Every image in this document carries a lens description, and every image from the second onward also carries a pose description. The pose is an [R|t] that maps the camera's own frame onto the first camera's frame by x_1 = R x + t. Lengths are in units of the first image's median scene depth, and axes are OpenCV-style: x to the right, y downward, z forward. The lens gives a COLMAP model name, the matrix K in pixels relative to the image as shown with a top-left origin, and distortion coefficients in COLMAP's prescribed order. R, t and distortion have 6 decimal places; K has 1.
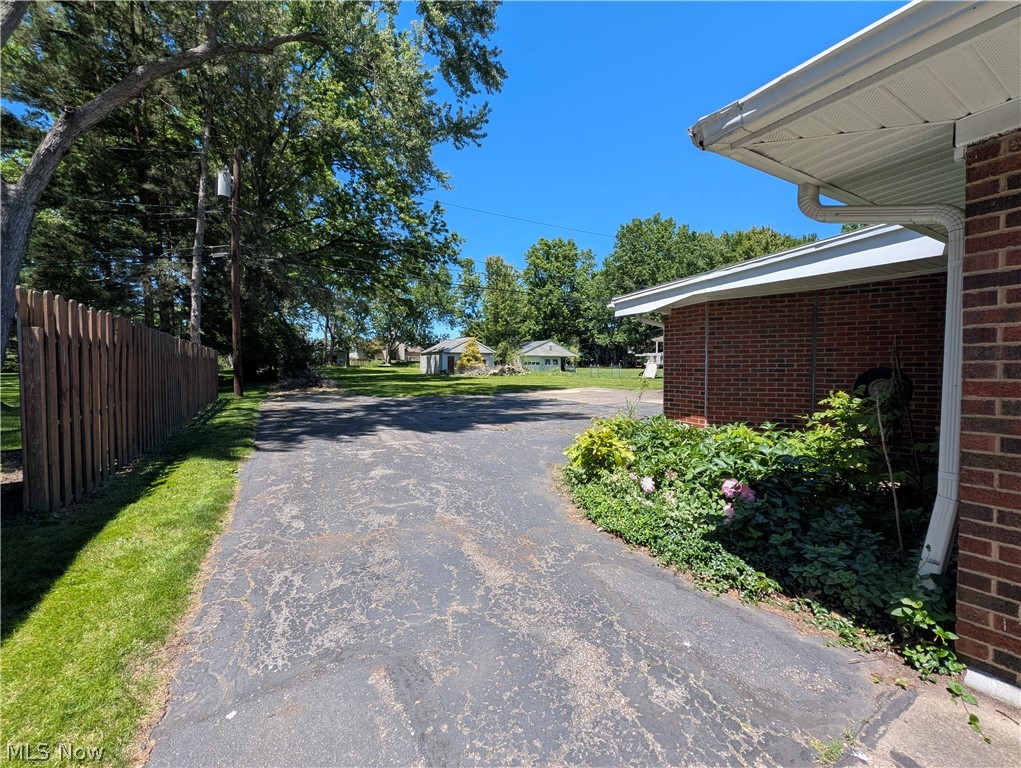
lens RADIAL K [[412.4, 0, 510.5], [0, 412.4, 384.0], [0, 0, 1]] dist [0.010972, -0.006607]
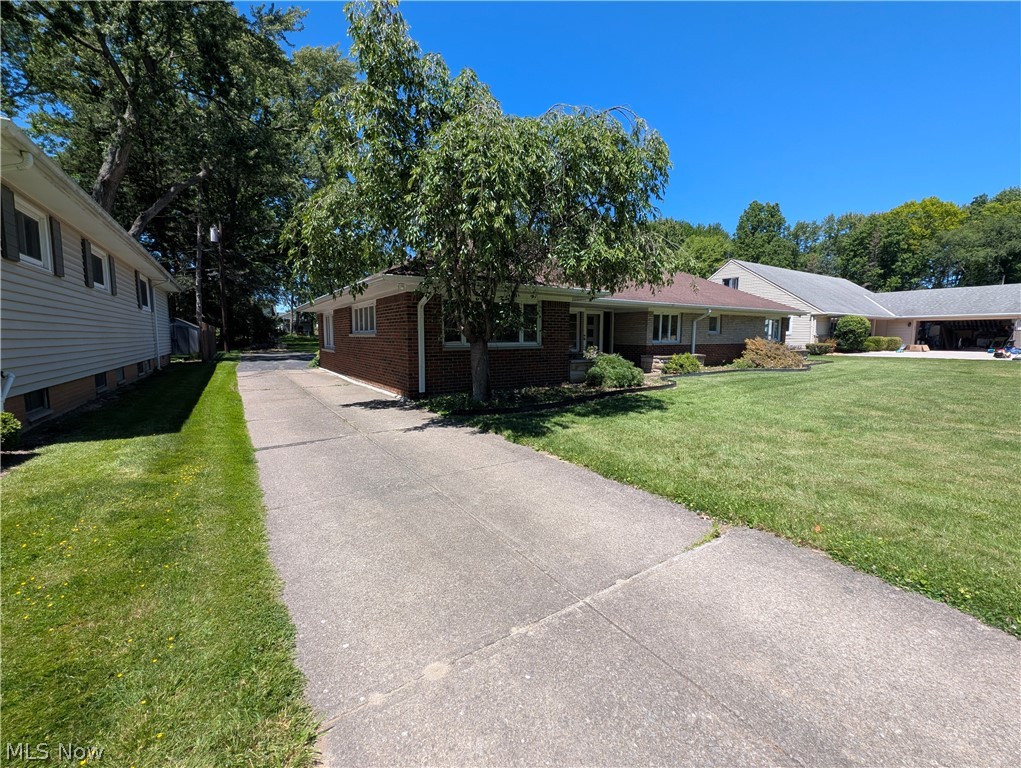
lens RADIAL K [[412.4, 0, 510.5], [0, 412.4, 384.0], [0, 0, 1]] dist [0.010972, -0.006607]
pose [[0.998992, 0.004229, 0.044686, 0.239386], [-0.007395, 0.997454, 0.070932, 0.013398], [-0.044272, -0.071191, 0.996480, -0.413544]]
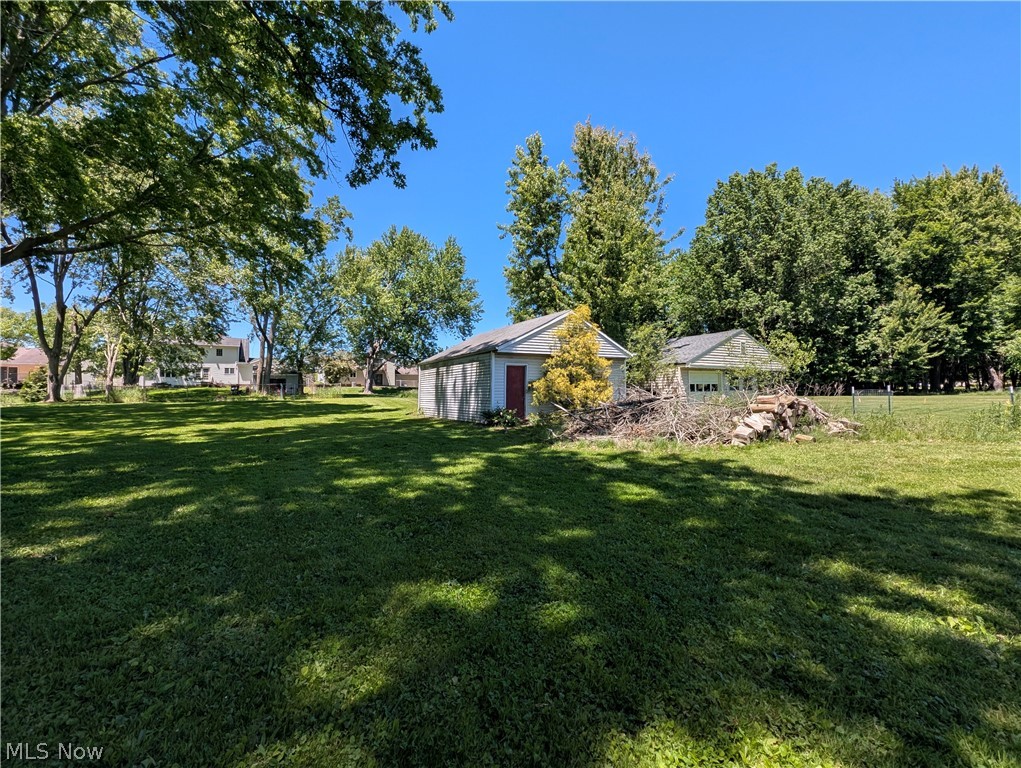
lens RADIAL K [[412.4, 0, 510.5], [0, 412.4, 384.0], [0, 0, 1]] dist [0.010972, -0.006607]
pose [[0.999920, -0.008447, 0.009377, -0.092394], [0.009027, 0.997930, -0.063669, -0.020386], [-0.008819, 0.063749, 0.997927, 0.415762]]
